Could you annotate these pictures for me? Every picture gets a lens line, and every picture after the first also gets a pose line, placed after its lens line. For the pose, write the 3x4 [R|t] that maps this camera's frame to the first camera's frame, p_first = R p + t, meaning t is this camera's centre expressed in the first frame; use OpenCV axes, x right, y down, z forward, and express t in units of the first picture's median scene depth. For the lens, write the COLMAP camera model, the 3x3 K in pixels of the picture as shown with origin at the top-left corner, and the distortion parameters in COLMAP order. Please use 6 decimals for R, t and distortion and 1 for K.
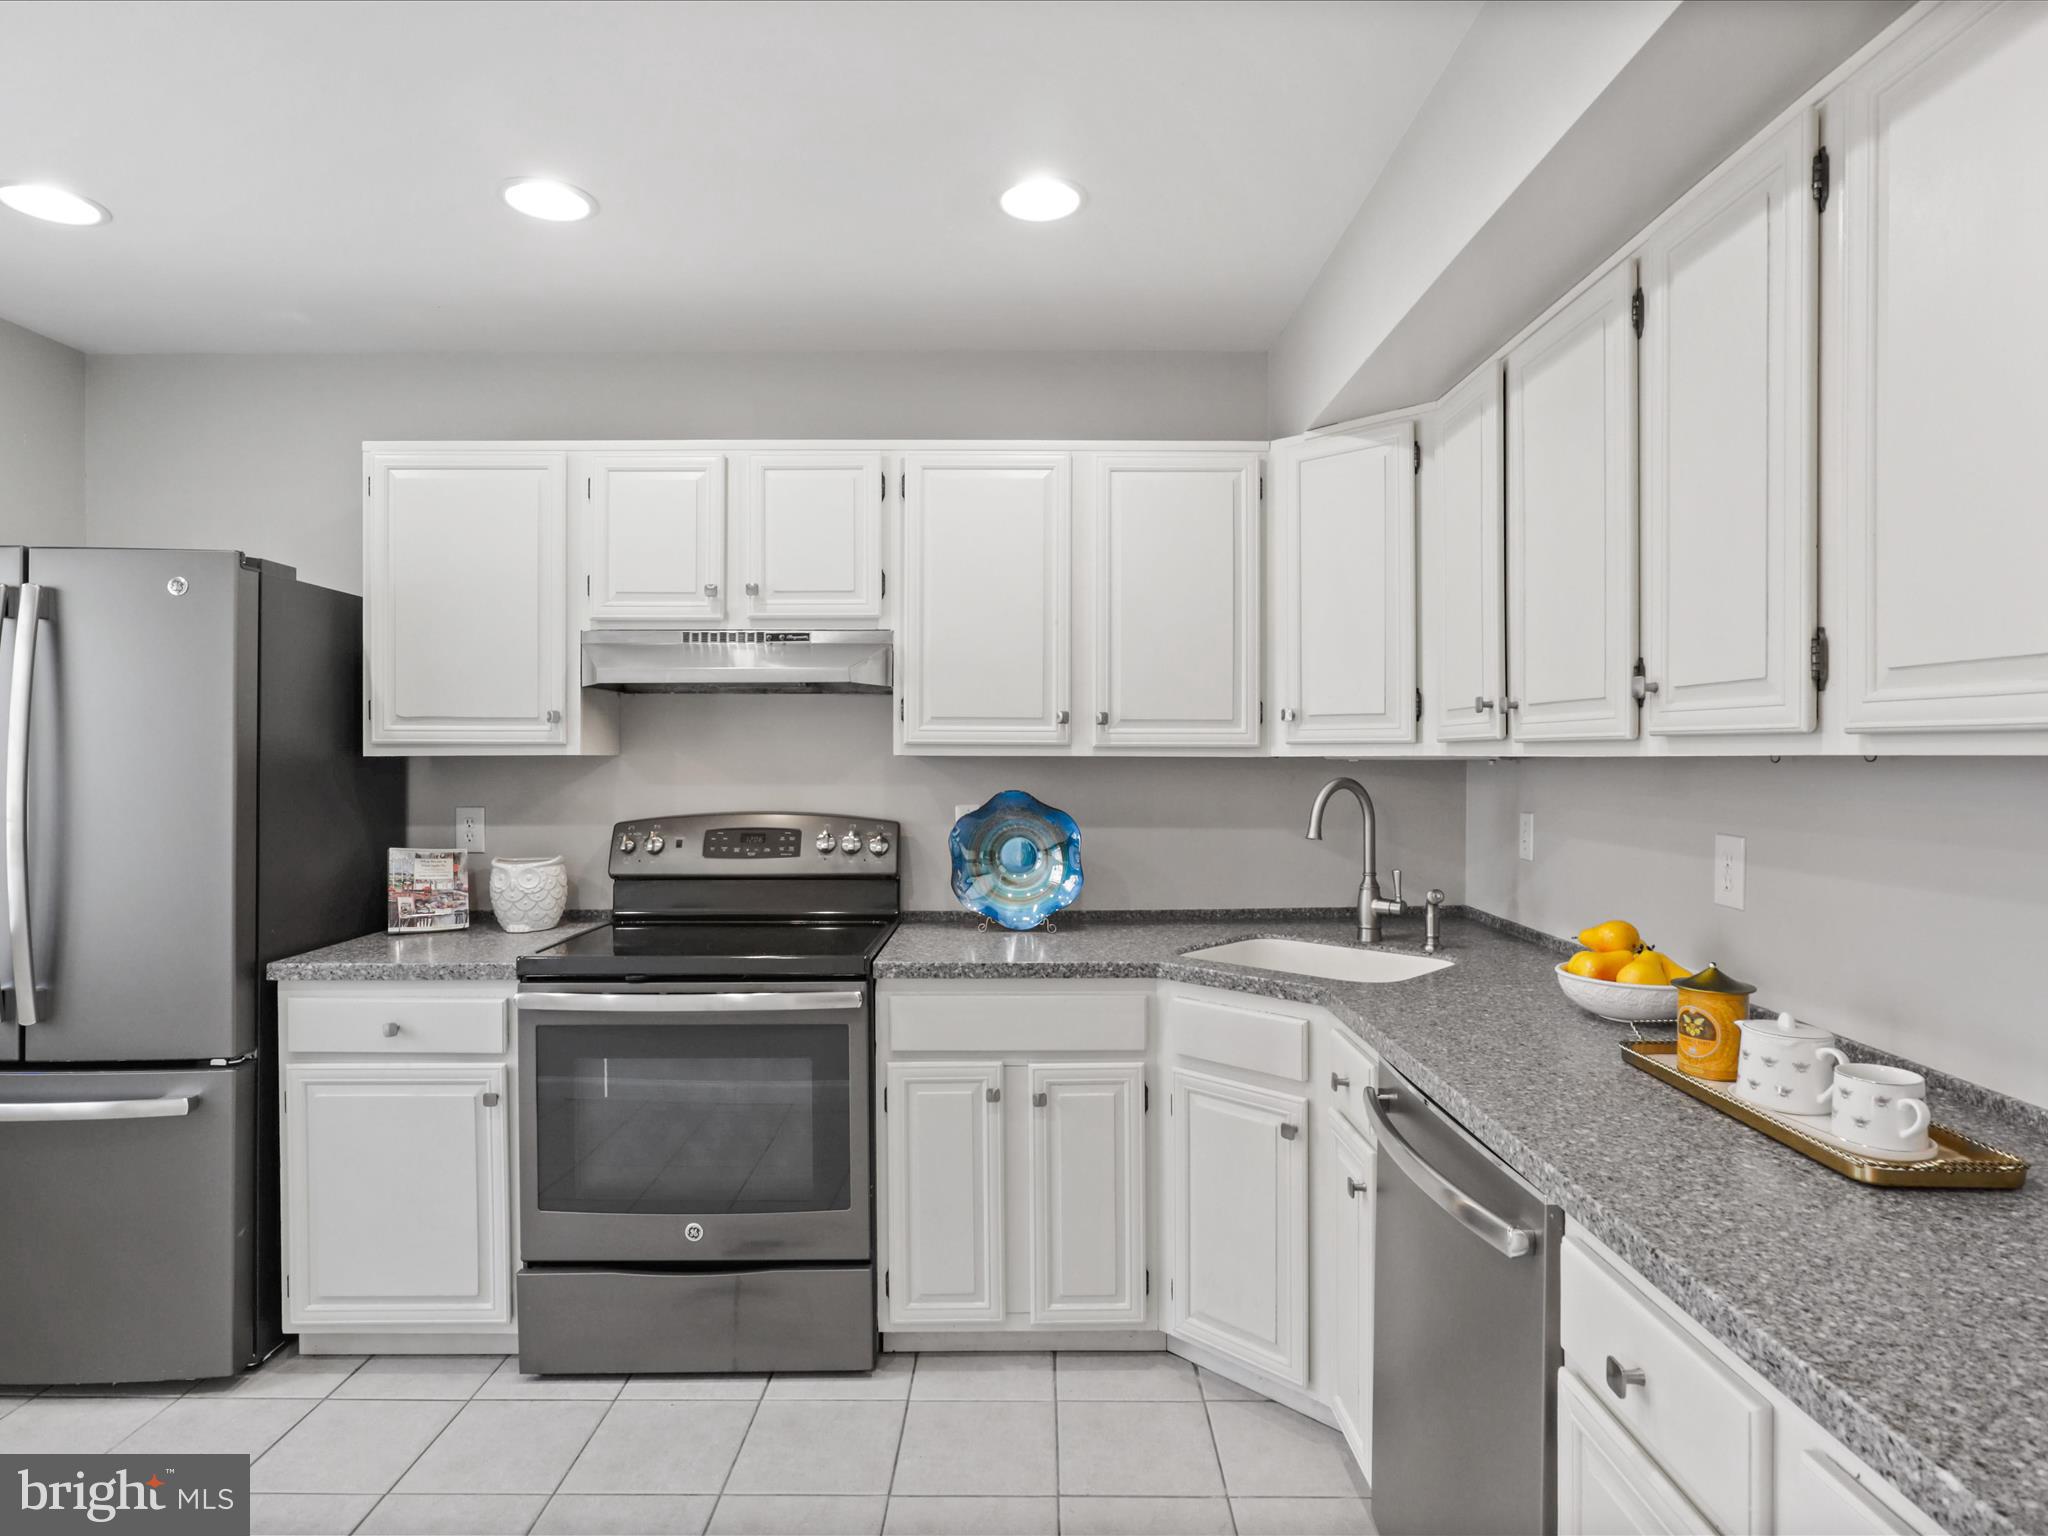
lens RADIAL K [[1155.2, 0, 1019.9], [0, 1155.2, 755.3], [0, 0, 1]] dist [-0.028306, 0.020484]
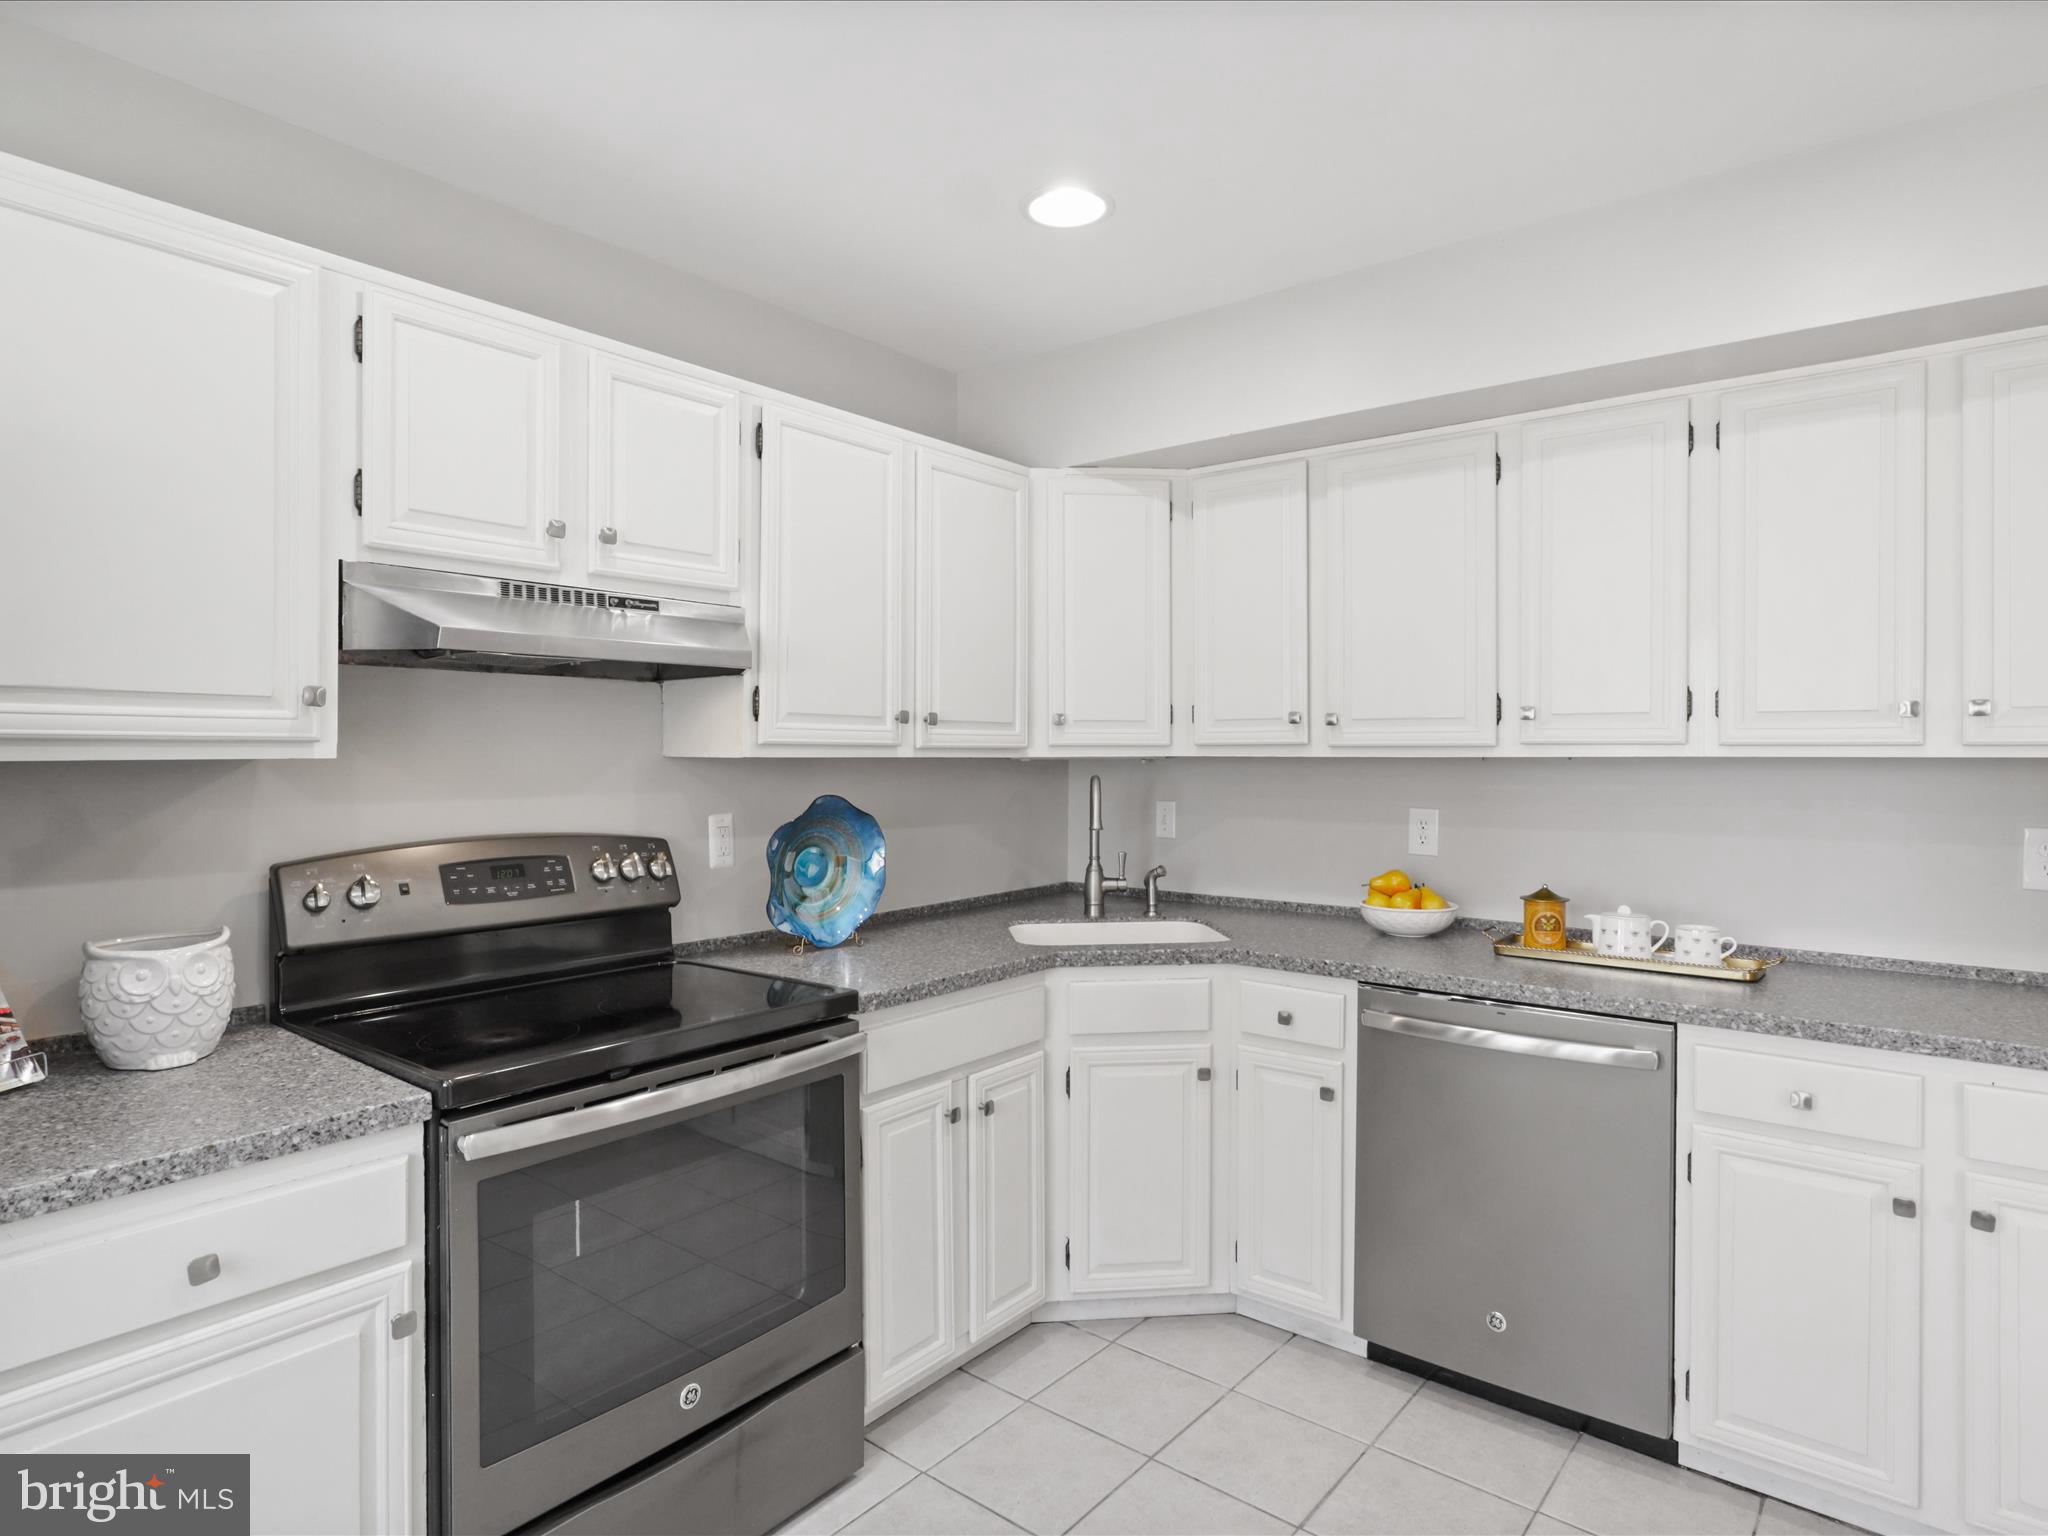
lens RADIAL K [[1155.2, 0, 1018.8], [0, 1155.2, 755.3], [0, 0, 1]] dist [-0.028306, 0.020484]
pose [[0.628057, -0.002103, 0.778164, -0.652101], [0.001641, 0.999998, 0.001377, -0.002257], [-0.778165, 0.000412, 0.628059, 0.326333]]
